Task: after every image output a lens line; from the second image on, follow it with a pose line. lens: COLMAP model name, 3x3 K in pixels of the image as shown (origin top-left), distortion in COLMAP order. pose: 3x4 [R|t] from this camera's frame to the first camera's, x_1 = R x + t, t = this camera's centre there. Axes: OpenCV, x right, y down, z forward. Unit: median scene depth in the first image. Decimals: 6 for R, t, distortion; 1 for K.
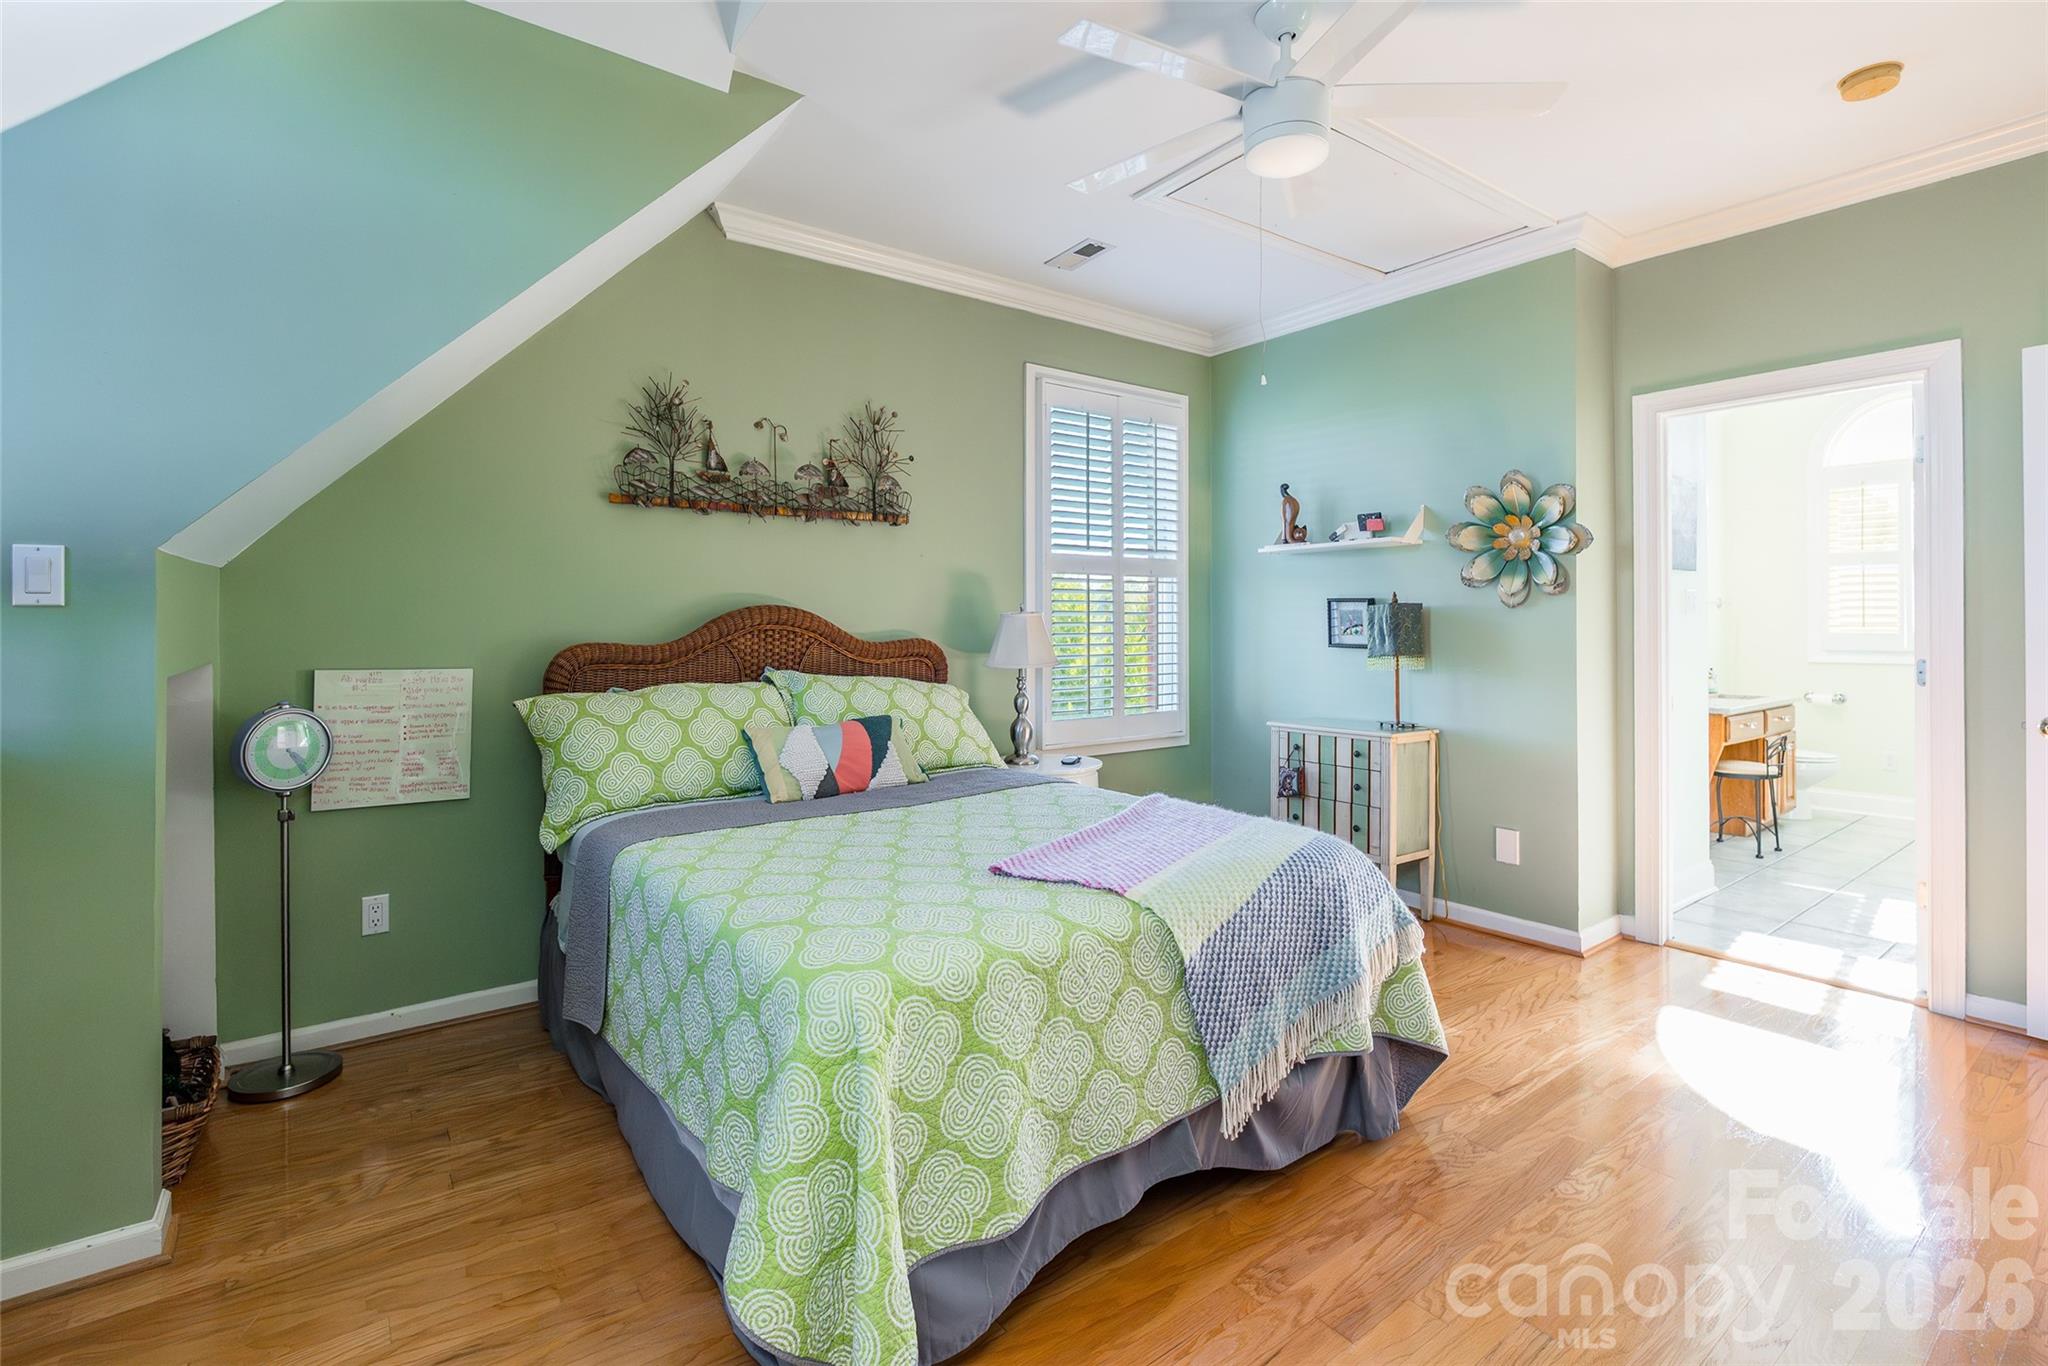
lens RADIAL K [[943.8, 0, 1024.2], [0, 943.8, 618.1], [0, 0, 1]] dist [-0.003687, -0.000221]
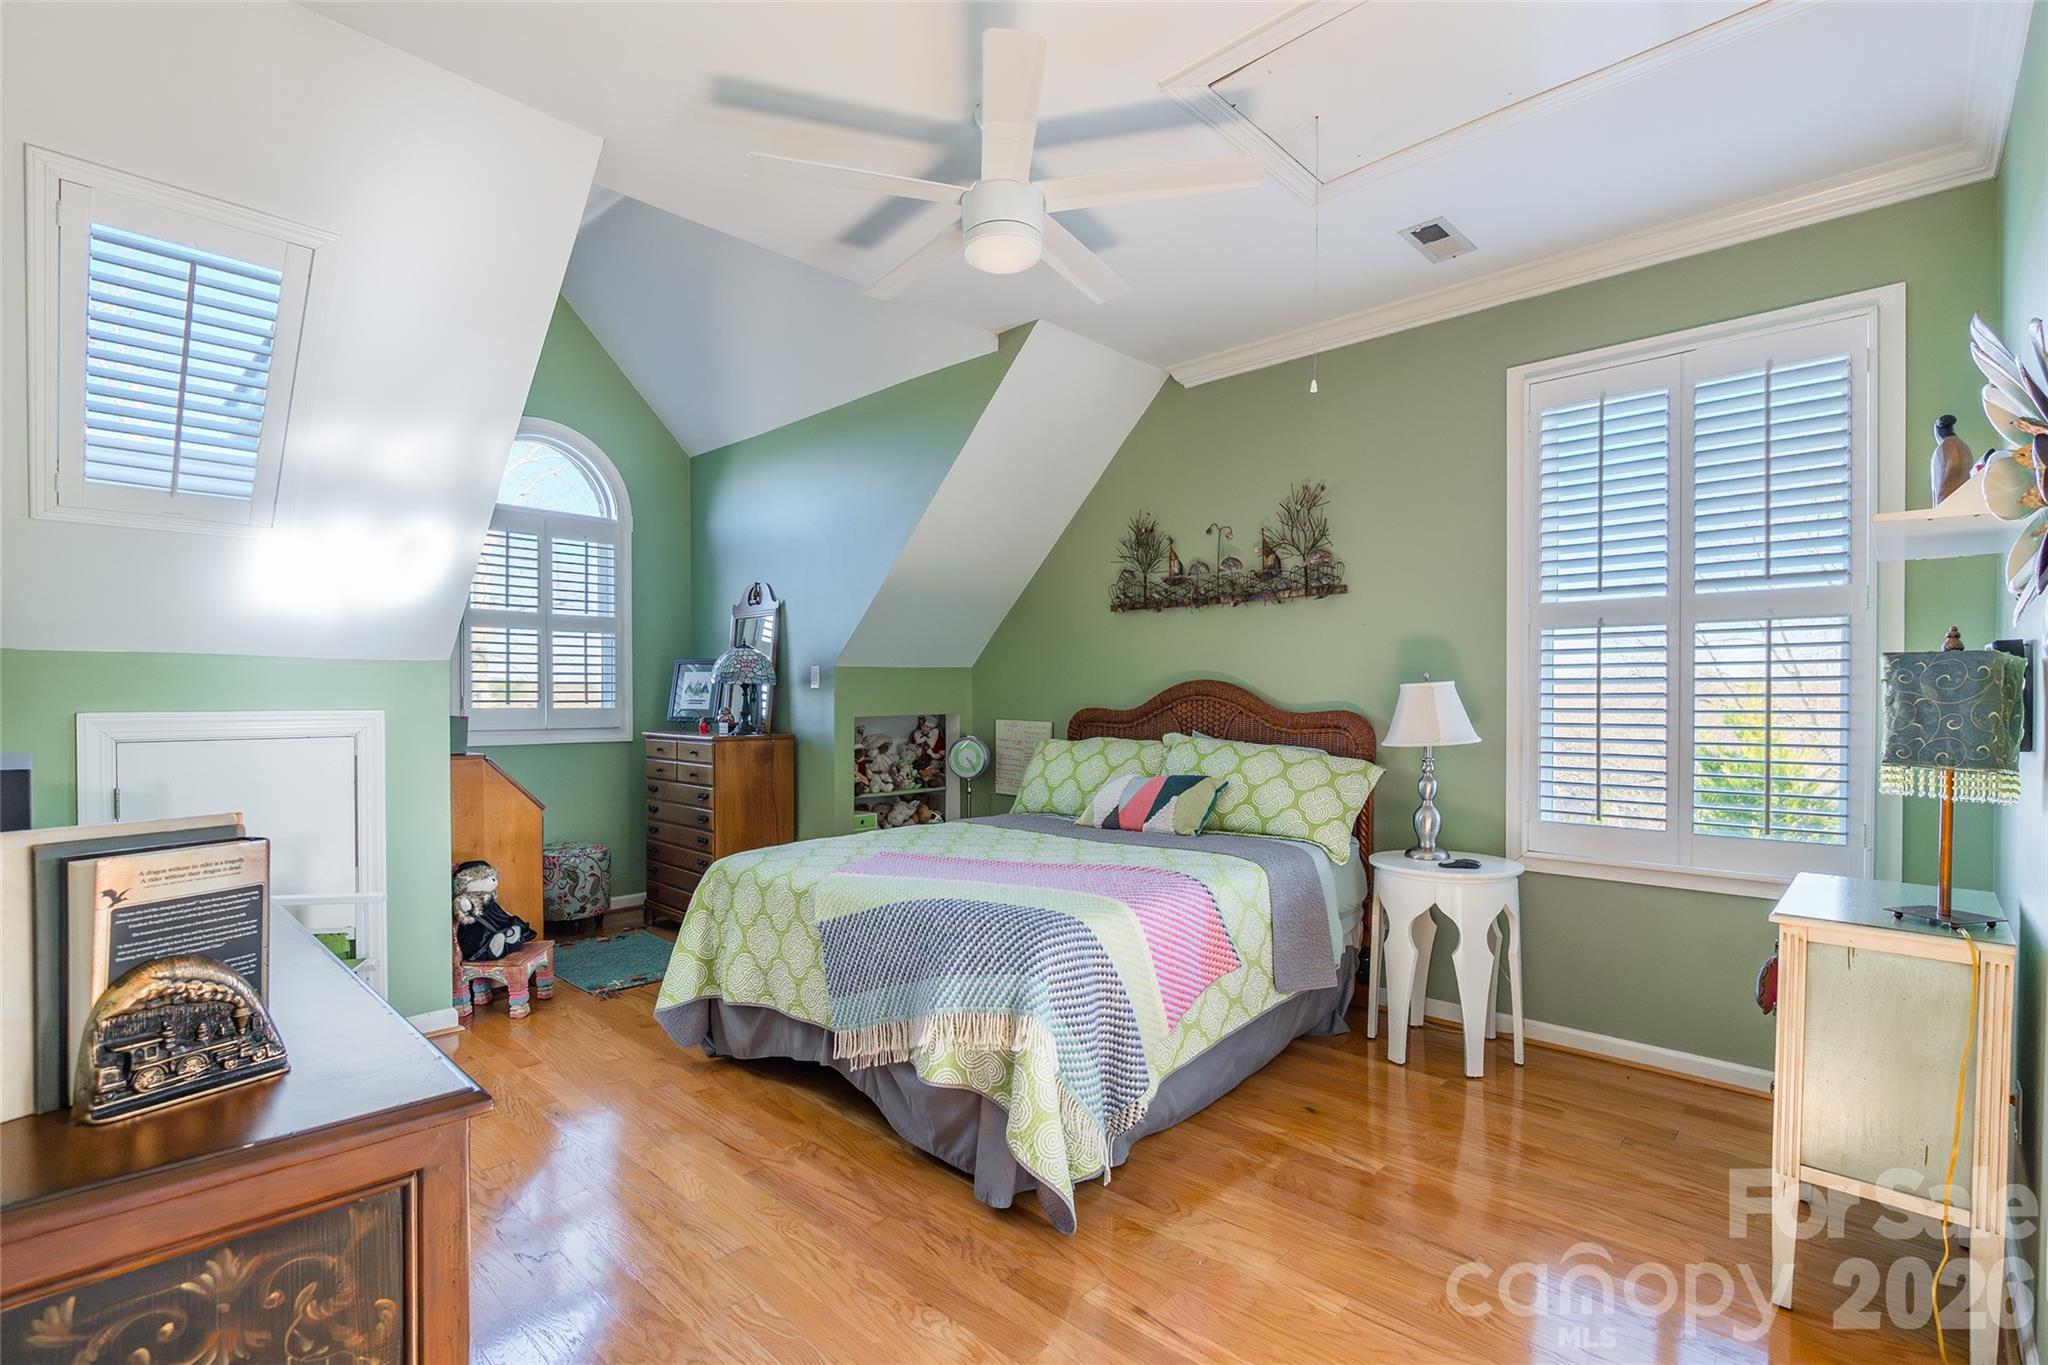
lens RADIAL K [[957.0, 0, 1027.9], [0, 957.0, 707.9], [0, 0, 1]] dist [-0.001668, -0.000126]
pose [[0.169910, 0.011941, -0.985387, 0.895678], [0.003524, 0.999913, 0.012725, 0.005610], [0.985453, -0.005635, 0.169853, 0.562820]]
